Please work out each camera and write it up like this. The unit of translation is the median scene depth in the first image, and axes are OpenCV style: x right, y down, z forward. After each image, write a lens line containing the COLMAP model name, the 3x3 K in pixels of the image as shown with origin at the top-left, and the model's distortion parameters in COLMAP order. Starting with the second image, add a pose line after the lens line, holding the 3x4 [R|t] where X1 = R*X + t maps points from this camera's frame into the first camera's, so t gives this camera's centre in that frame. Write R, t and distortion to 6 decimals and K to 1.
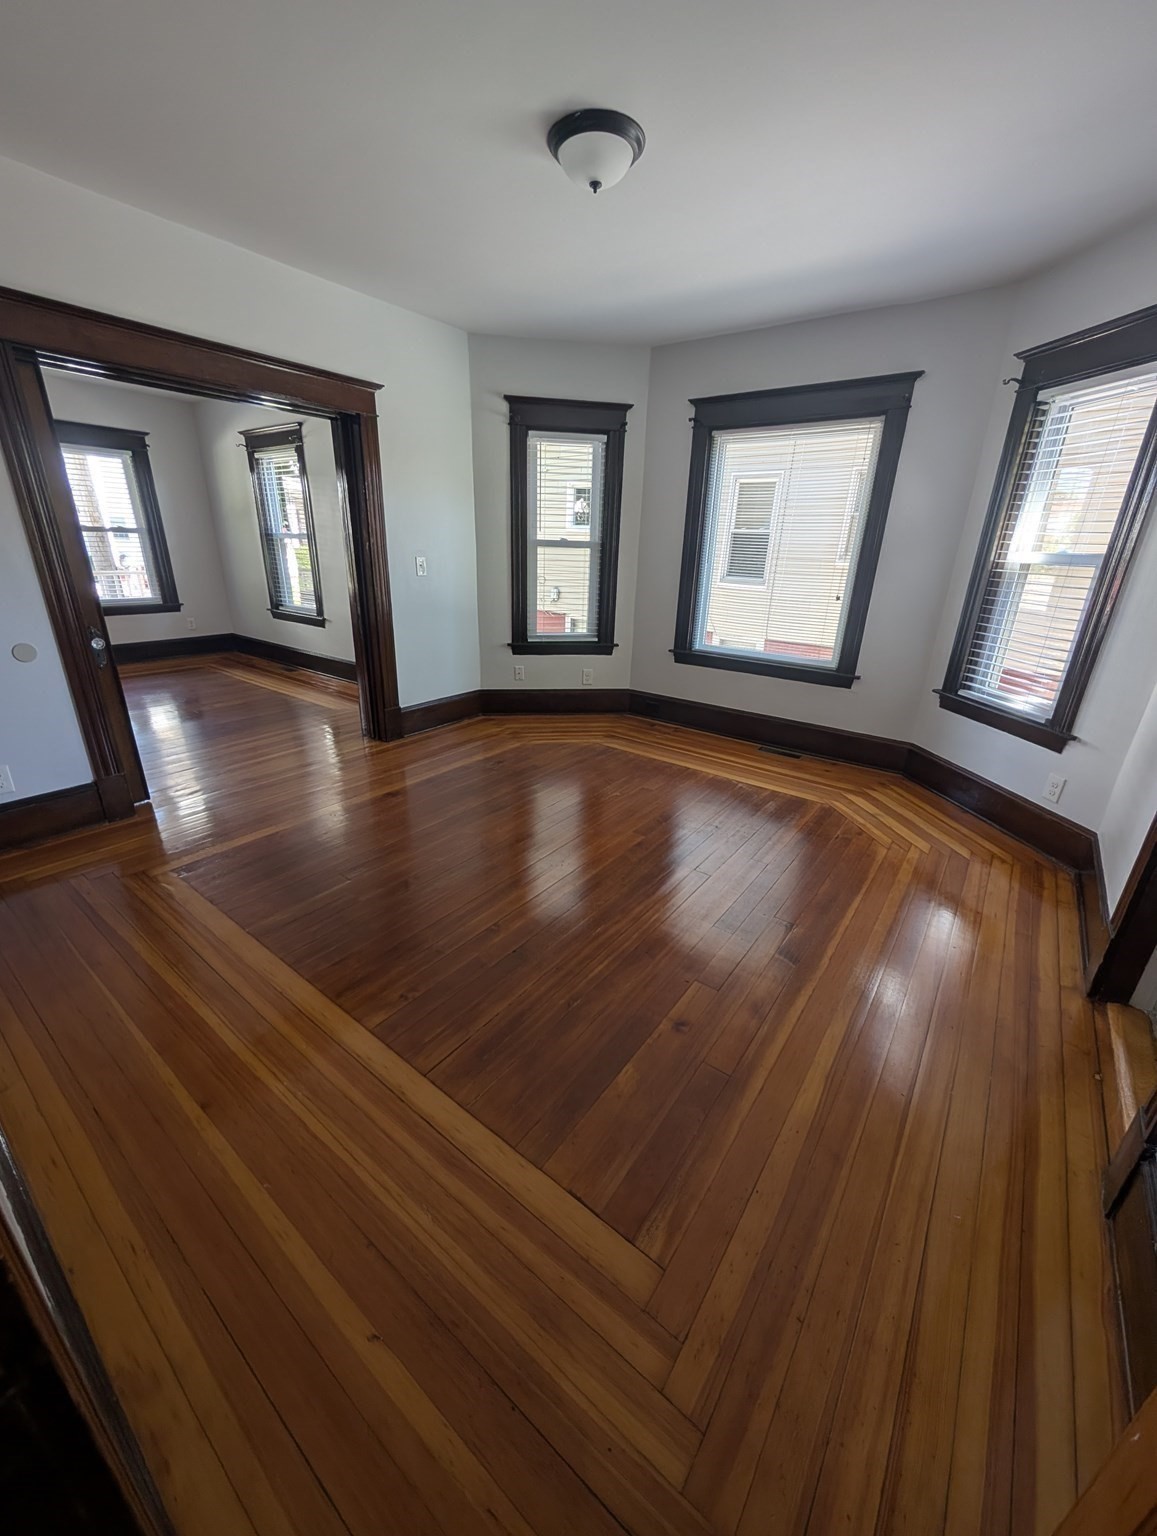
lens RADIAL K [[583.2, 0, 572.1], [0, 583.2, 771.0], [0, 0, 1]] dist [0.000223, 0.000893]
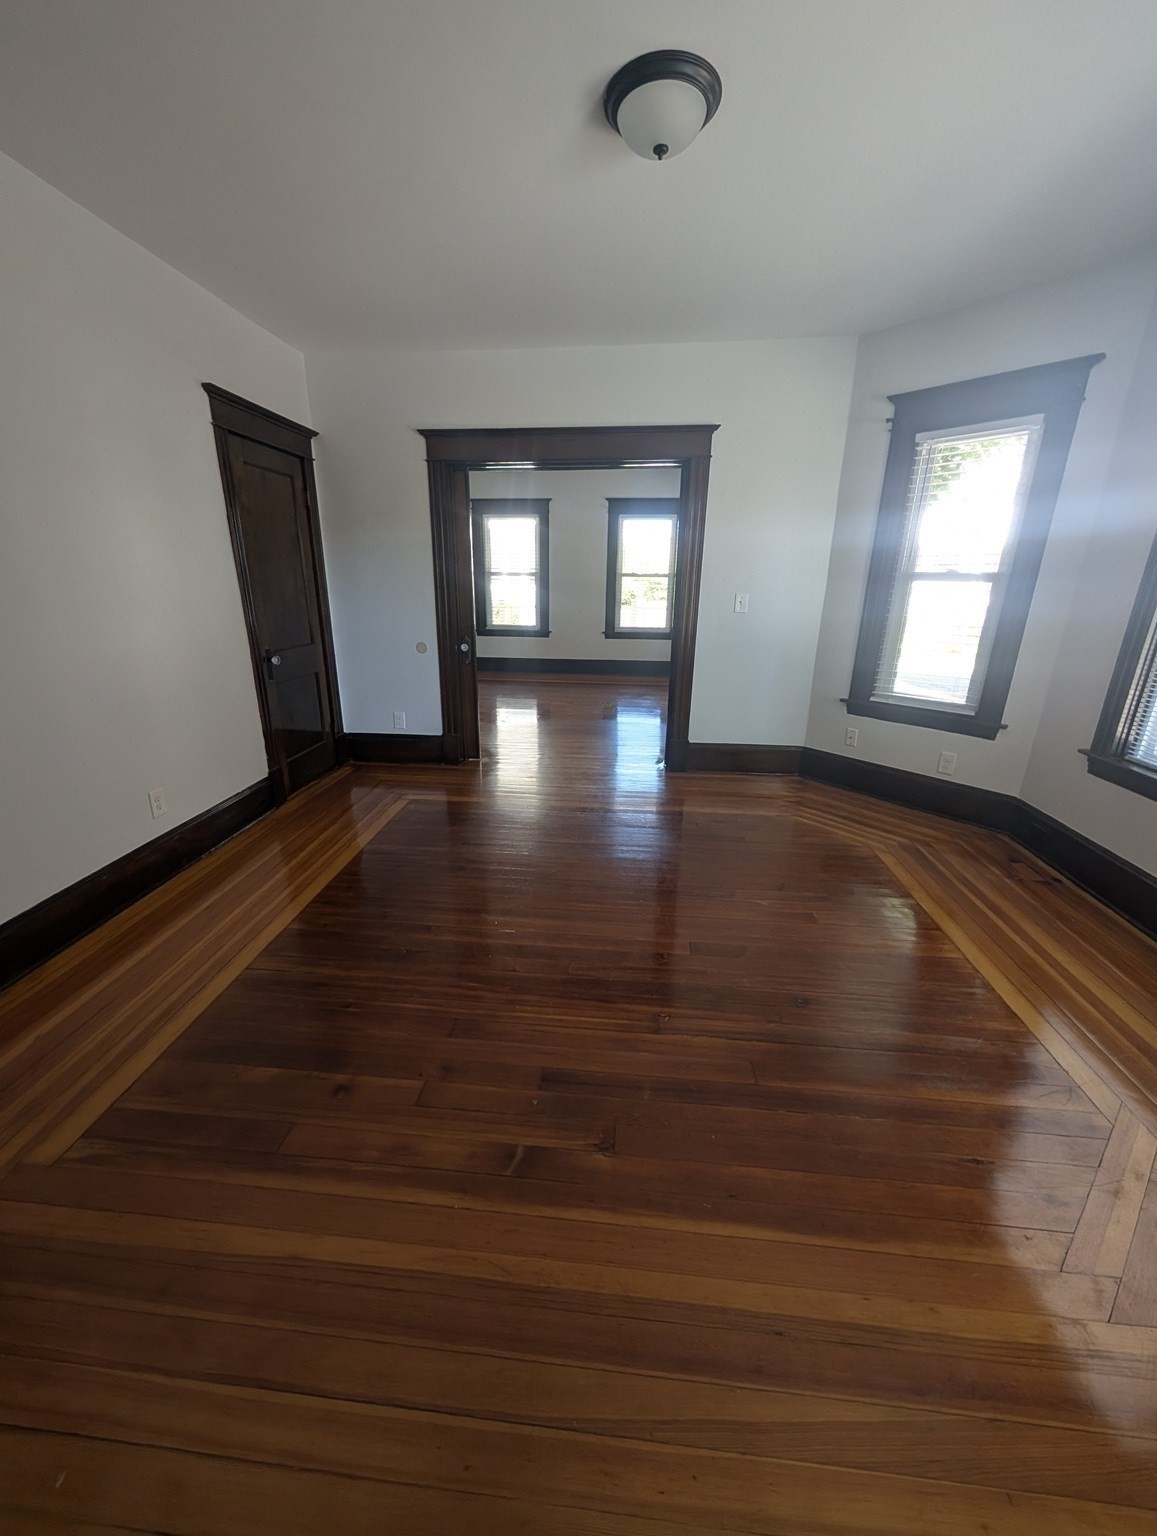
lens RADIAL K [[583.2, 0, 576.2], [0, 583.2, 771.1], [0, 0, 1]] dist [0.000223, 0.000893]
pose [[0.527460, 0.248850, -0.812317, 0.640308], [-0.303846, 0.948155, 0.093167, -0.145140], [0.793387, 0.197677, 0.575726, 0.435039]]
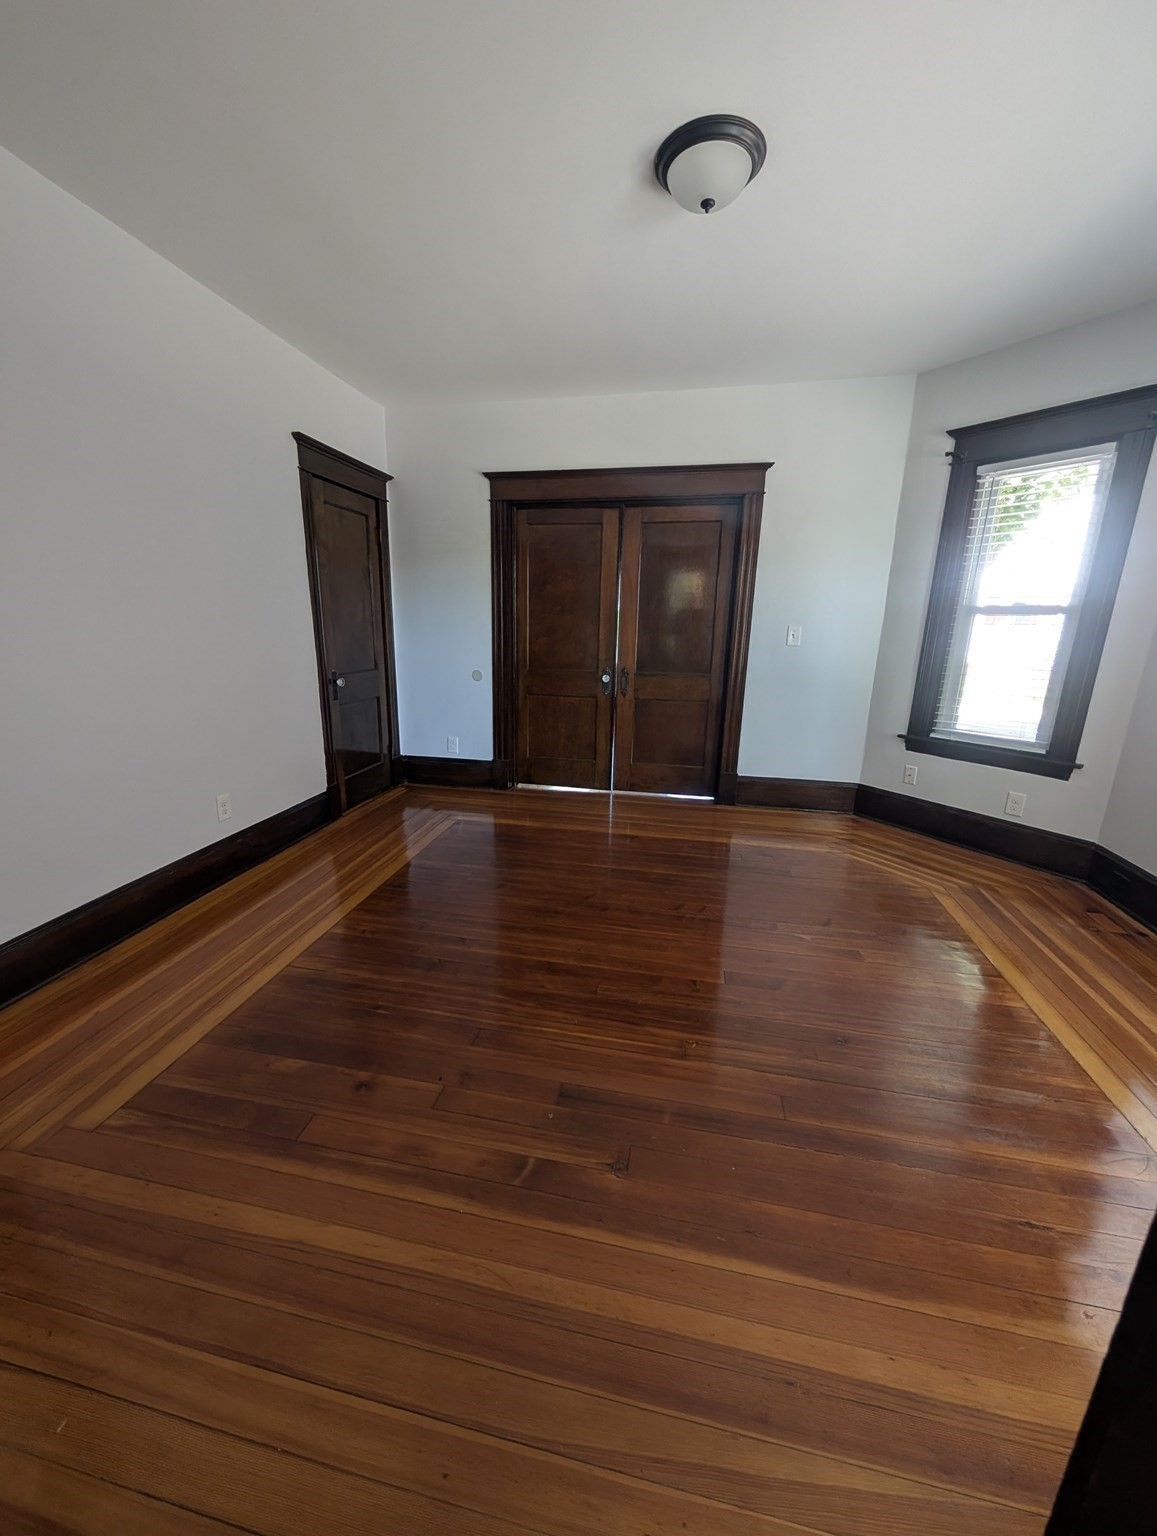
lens RADIAL K [[583.2, 0, 575.8], [0, 583.2, 771.2], [0, 0, 1]] dist [0.000223, 0.000893]
pose [[0.435998, 0.209239, -0.875285, 0.667647], [-0.331785, 0.941458, 0.059788, -0.125408], [0.836555, 0.264339, 0.479897, 0.459801]]
